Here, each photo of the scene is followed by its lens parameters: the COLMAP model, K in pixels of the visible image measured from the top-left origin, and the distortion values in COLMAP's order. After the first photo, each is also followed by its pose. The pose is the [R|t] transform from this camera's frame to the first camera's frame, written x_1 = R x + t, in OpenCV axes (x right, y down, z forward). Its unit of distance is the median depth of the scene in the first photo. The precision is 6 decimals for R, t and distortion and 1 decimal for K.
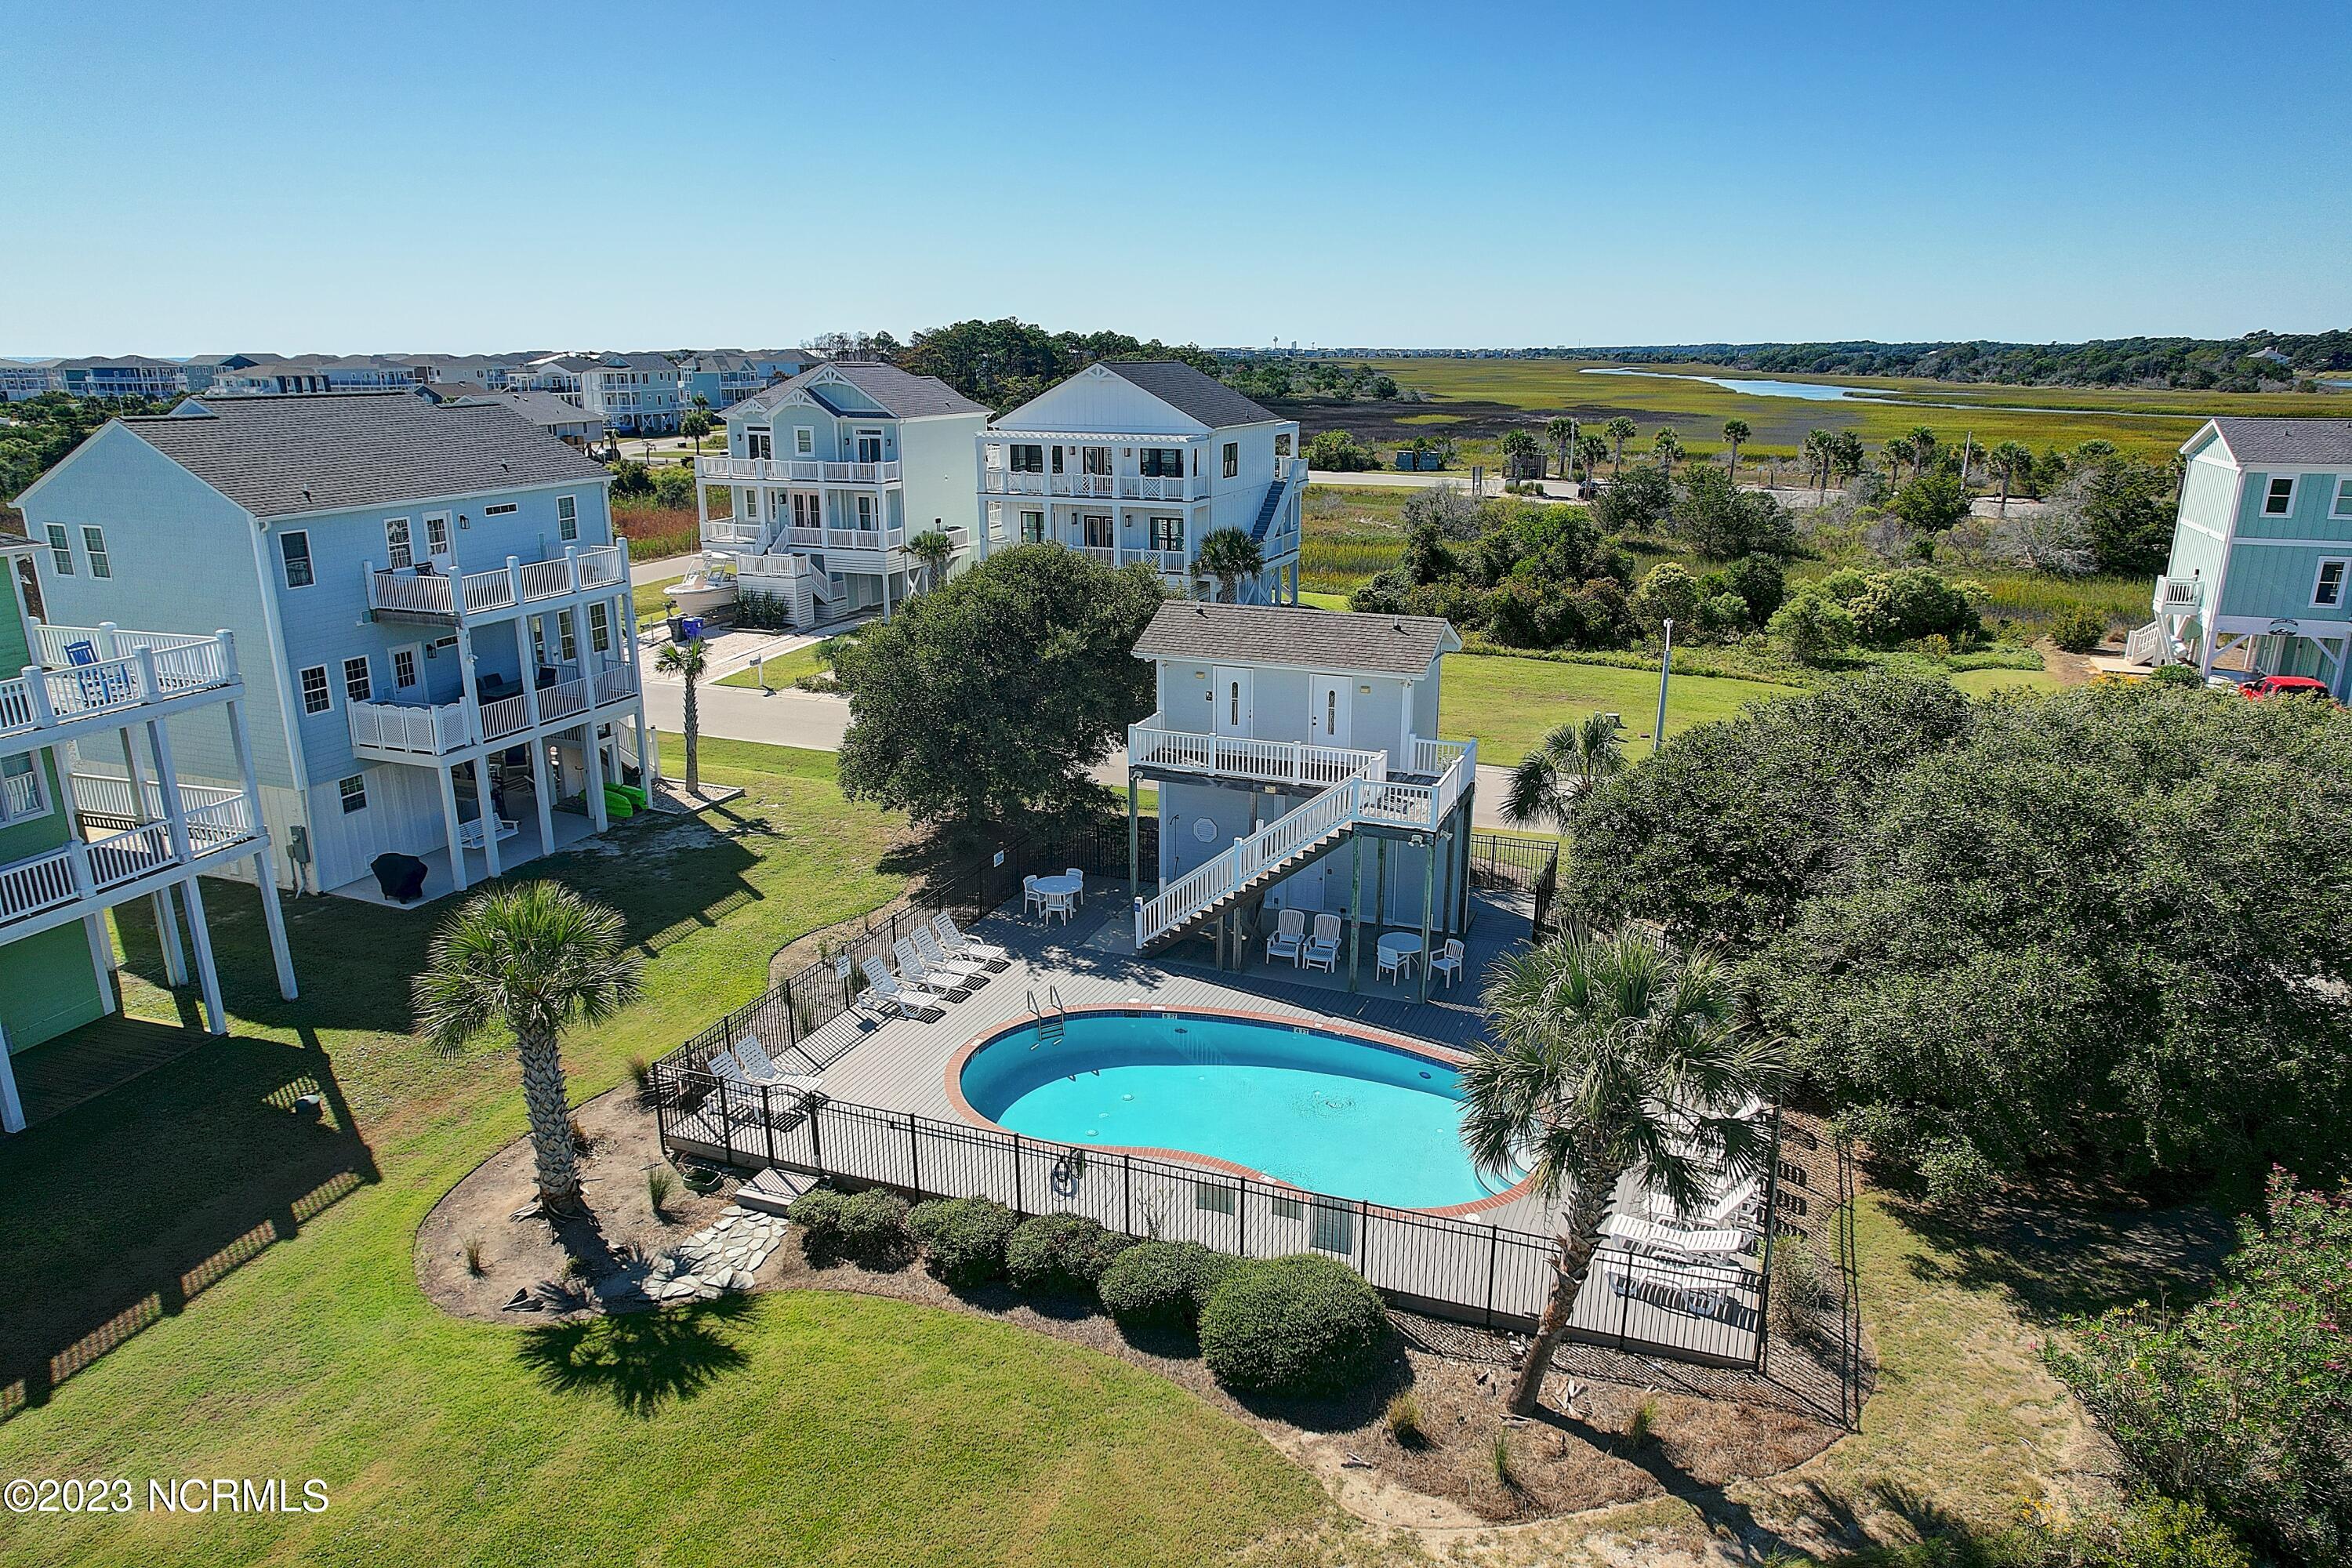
lens RADIAL K [[1501.2, 0, 1187.3], [0, 1501.2, 781.9], [0, 0, 1]] dist [-0.075913, 0.070008]
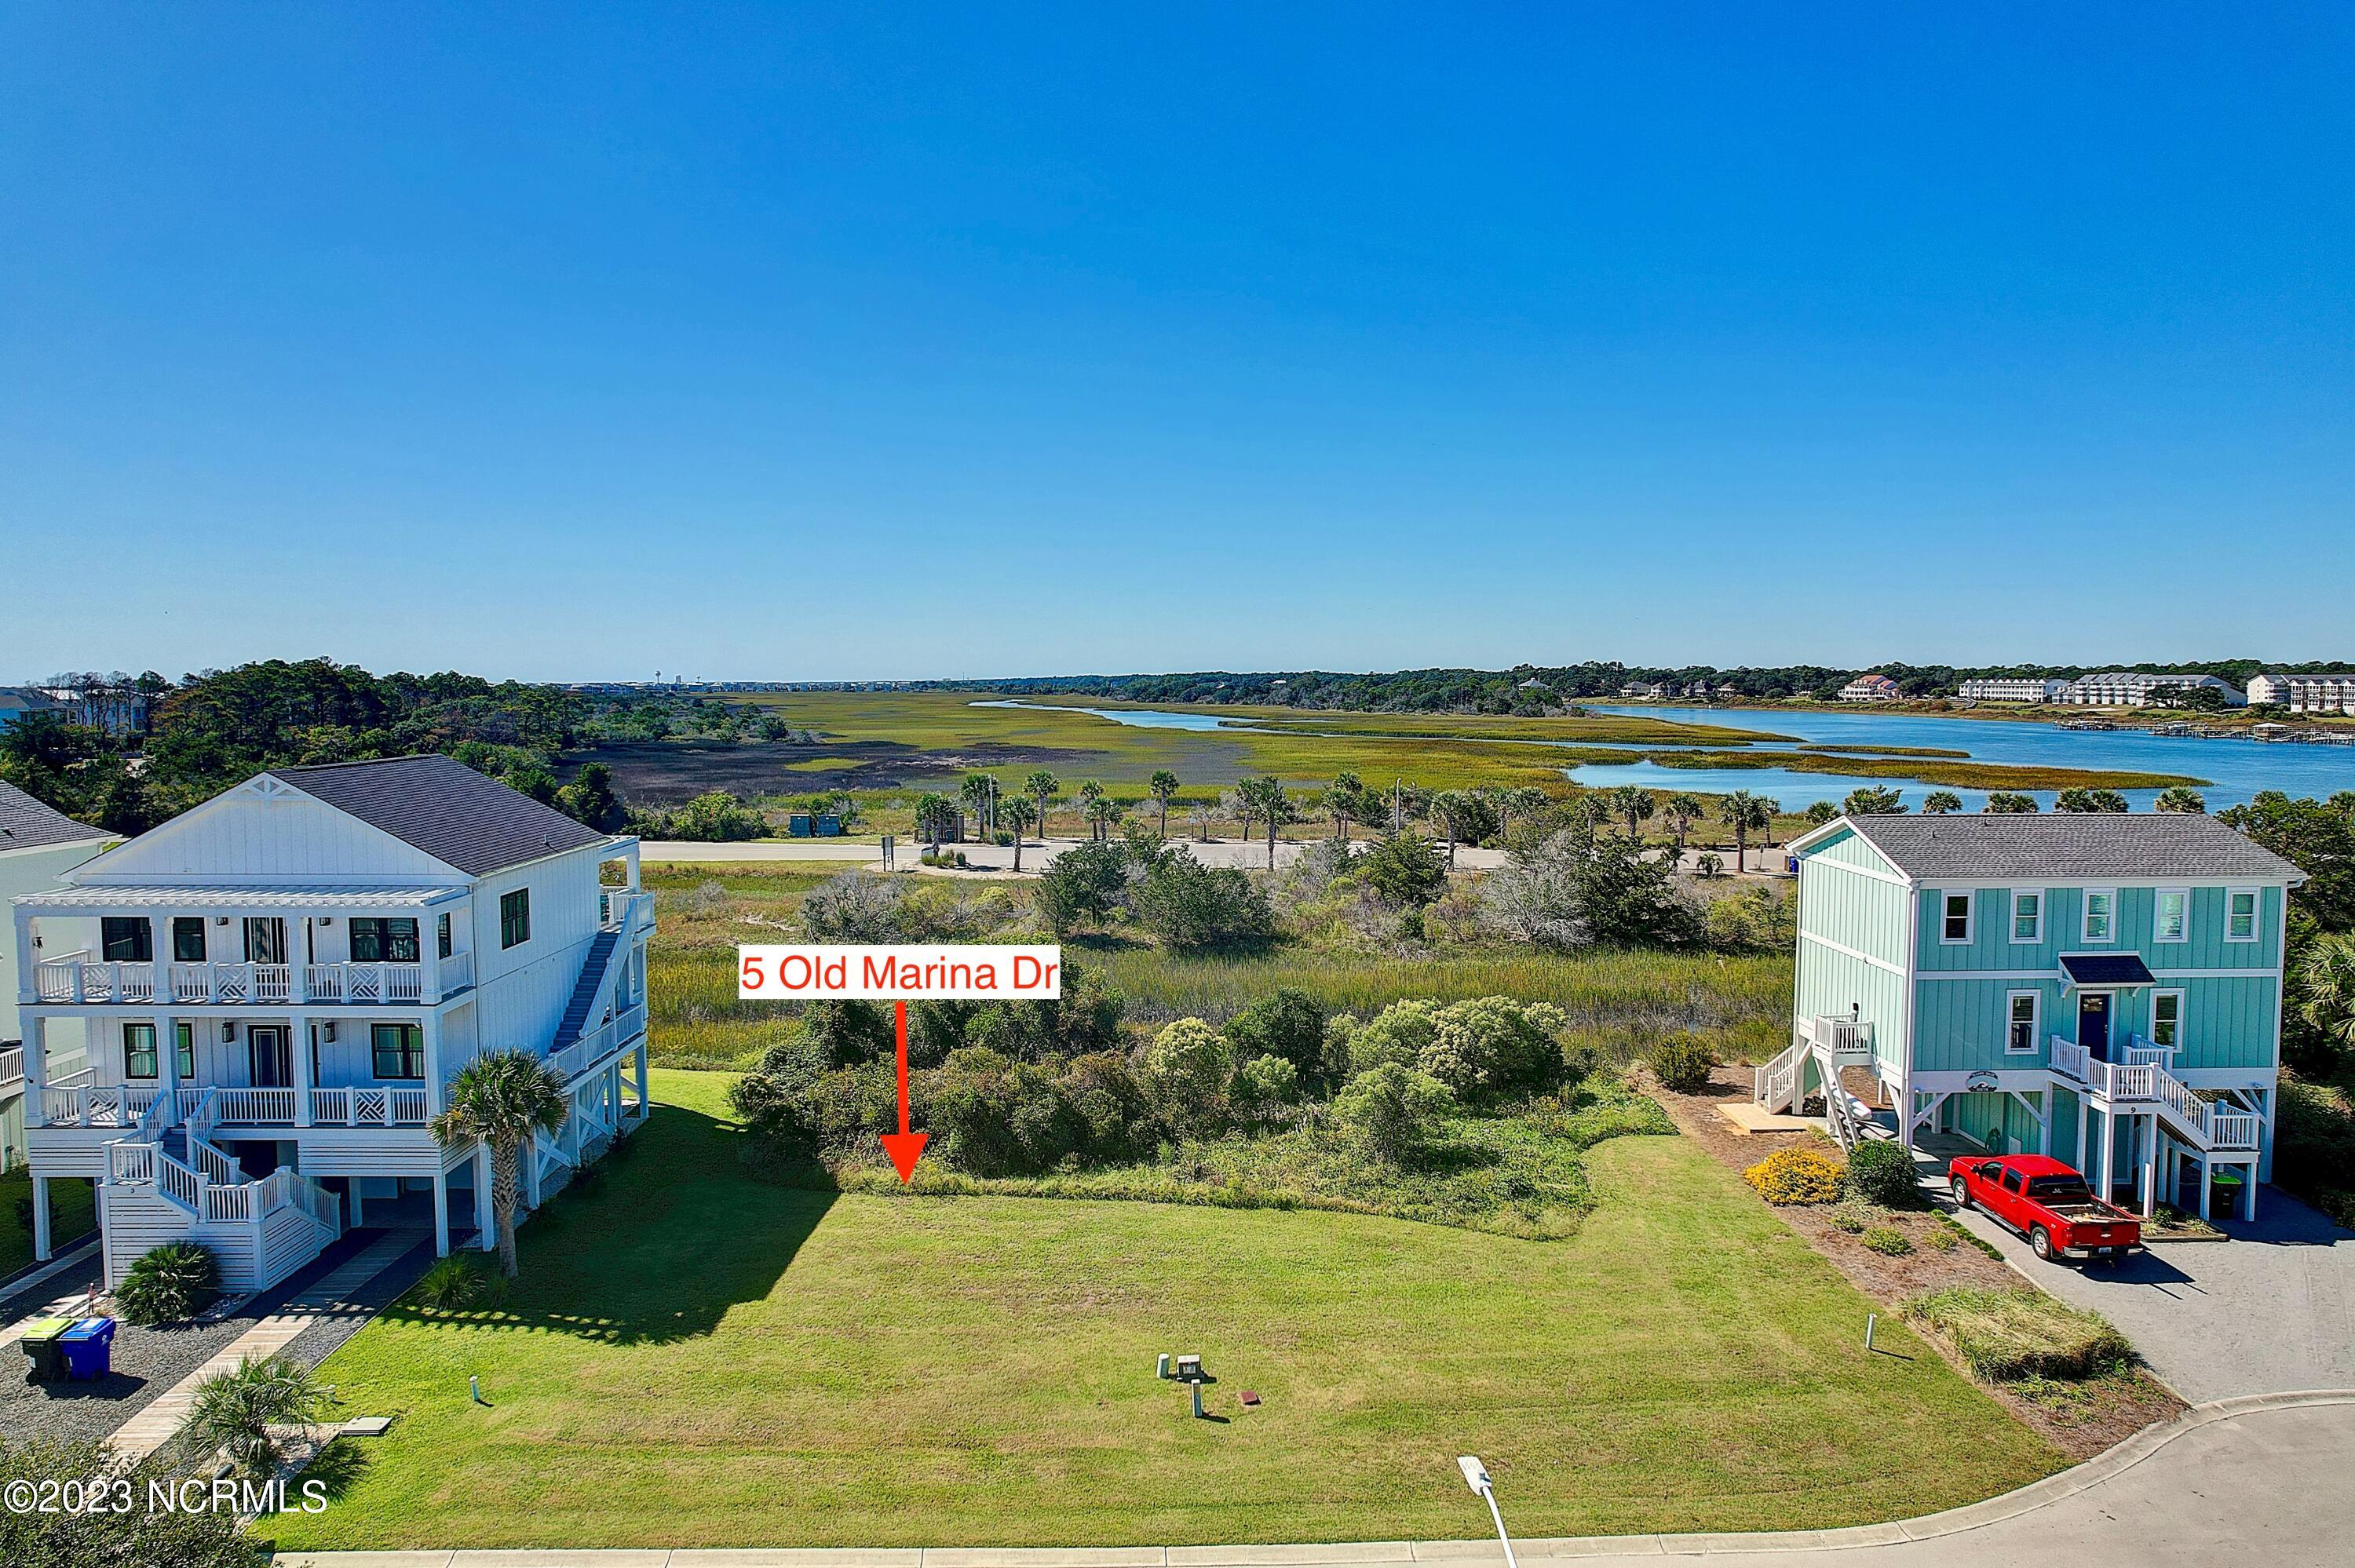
lens RADIAL K [[1502.9, 0, 1187.0], [0, 1502.9, 785.0], [0, 0, 1]] dist [-0.075913, 0.070008]
pose [[0.922549, -0.026848, 0.384944, 0.087481], [0.107919, 0.975721, -0.190584, -0.212951], [-0.370481, 0.217366, 0.903048, 0.577932]]
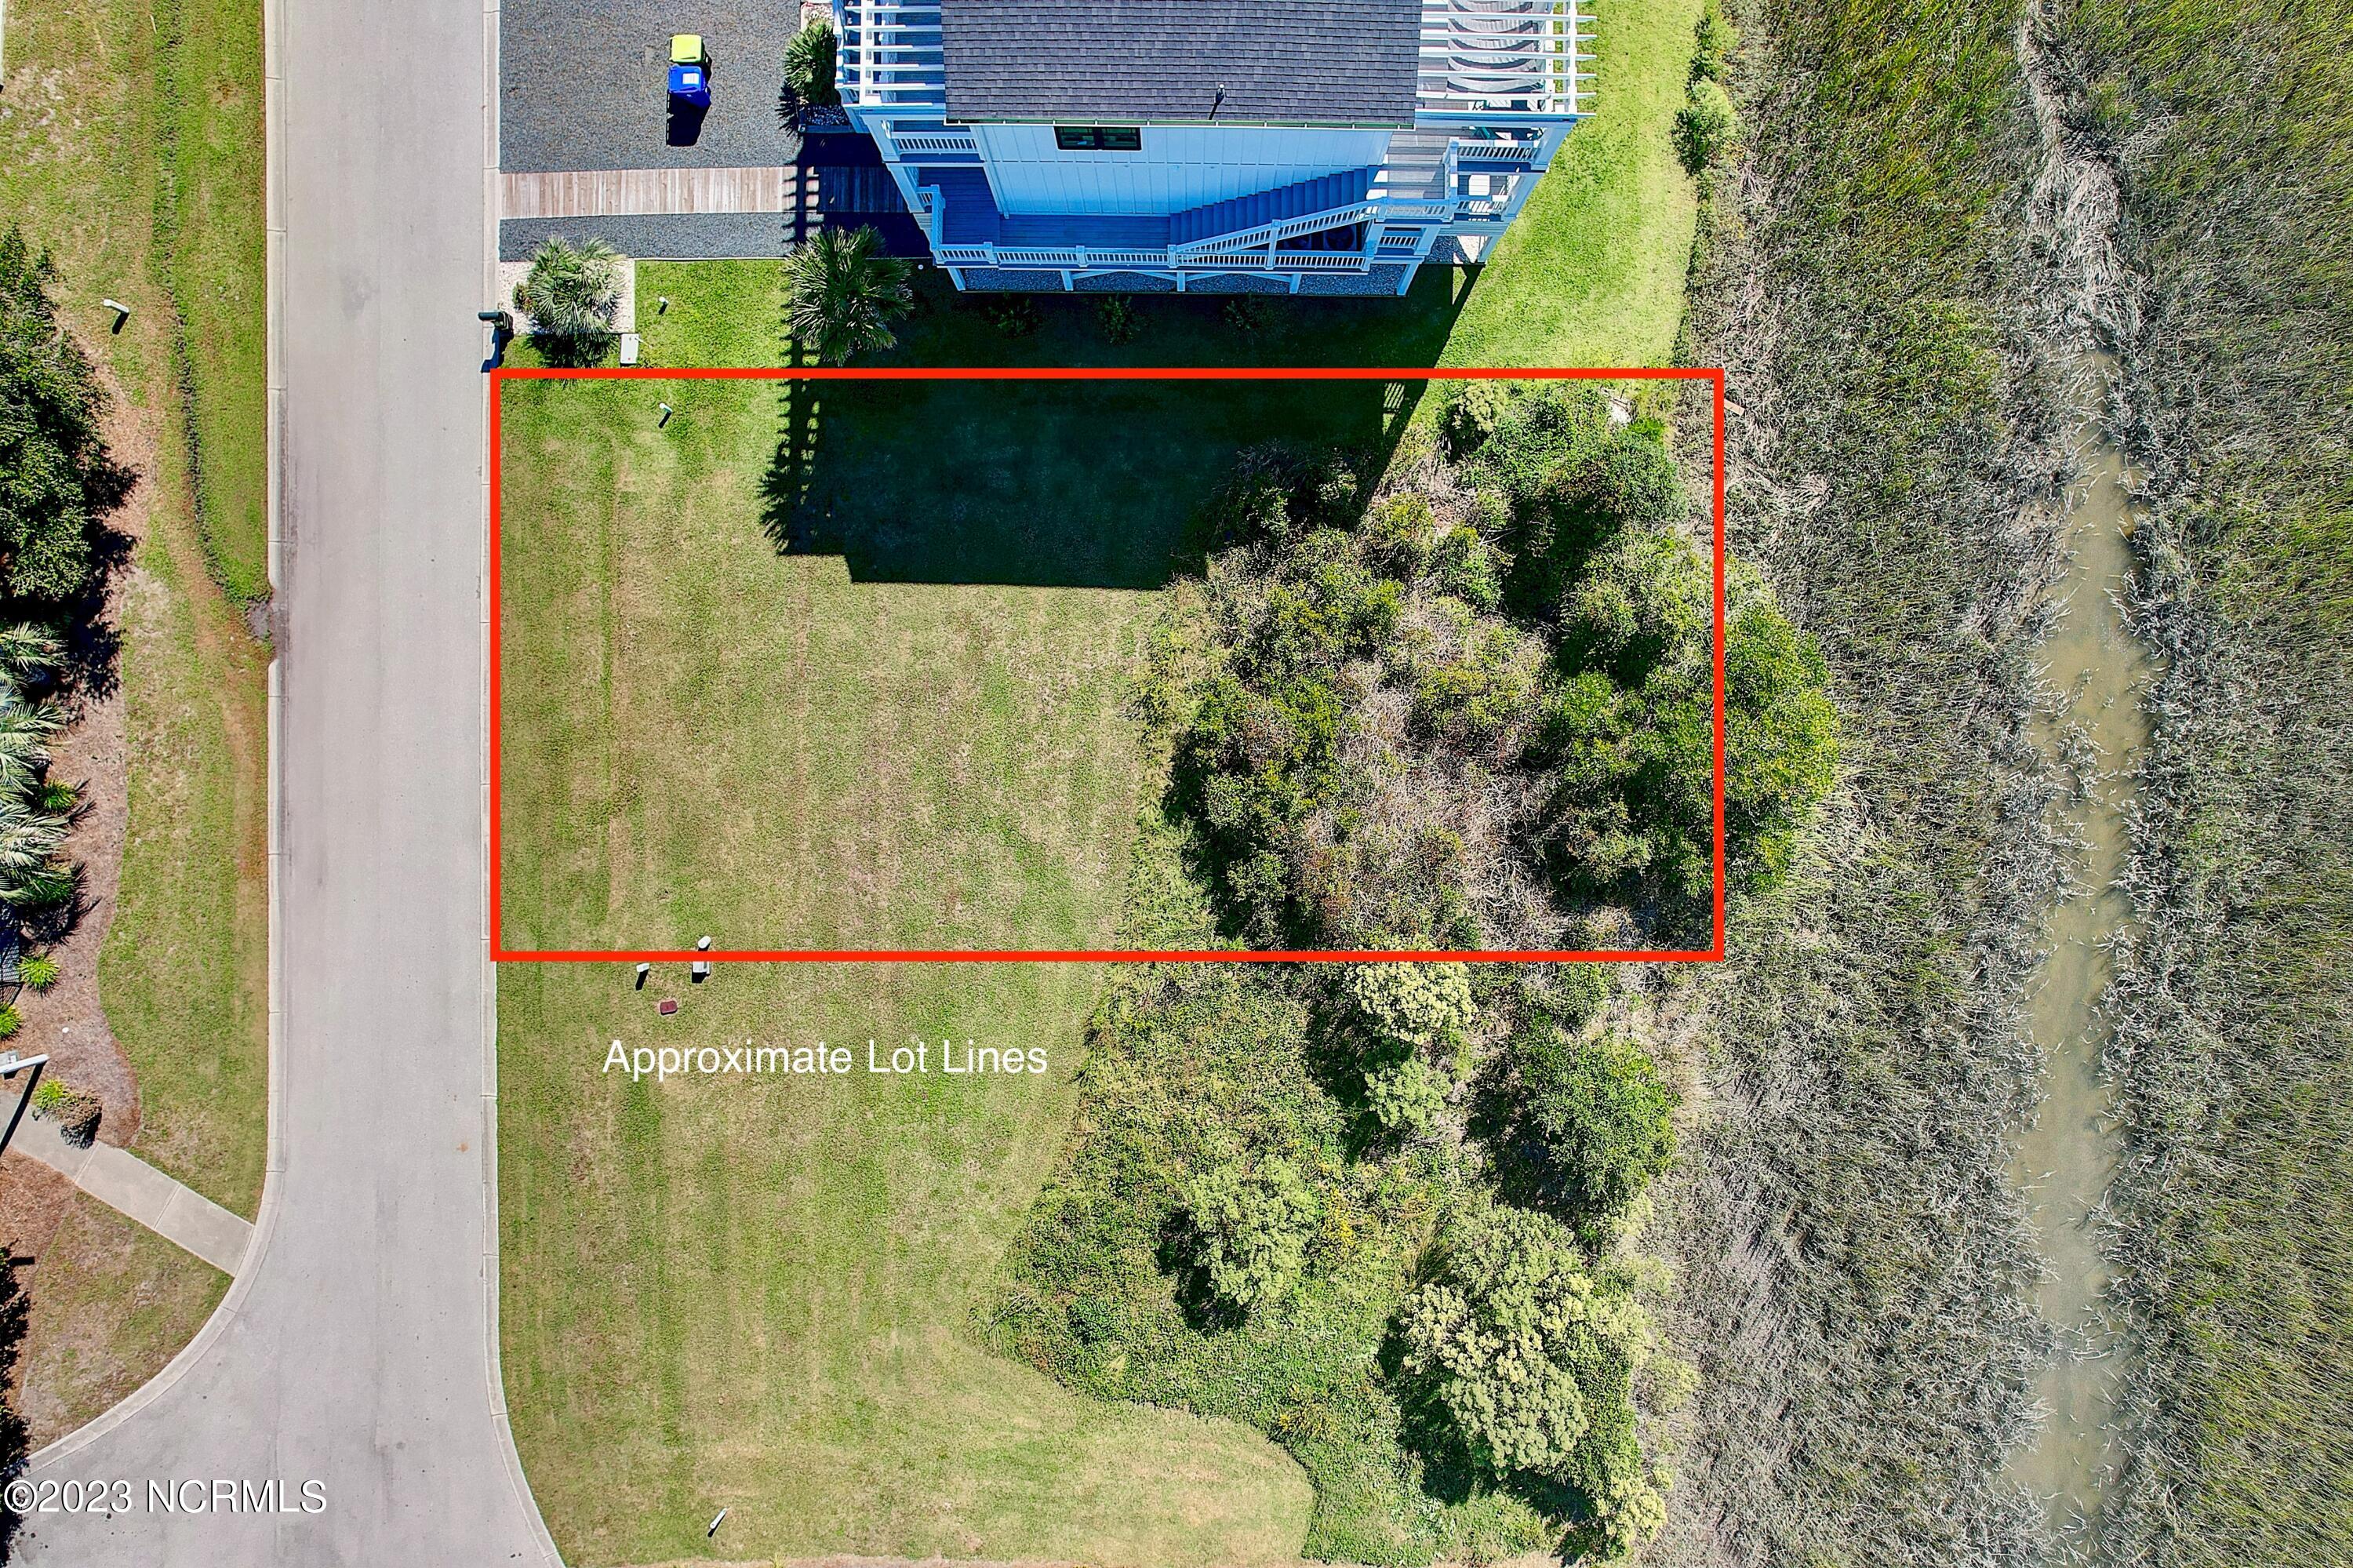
lens RADIAL K [[1501.9, 0, 1169.8], [0, 1501.9, 762.6], [0, 0, 1]] dist [-0.075913, 0.070008]
pose [[0.372685, 0.927744, 0.019920, 0.366198], [-0.267033, 0.086662, 0.959783, -1.138205], [0.888706, -0.363016, 0.280036, 1.431777]]
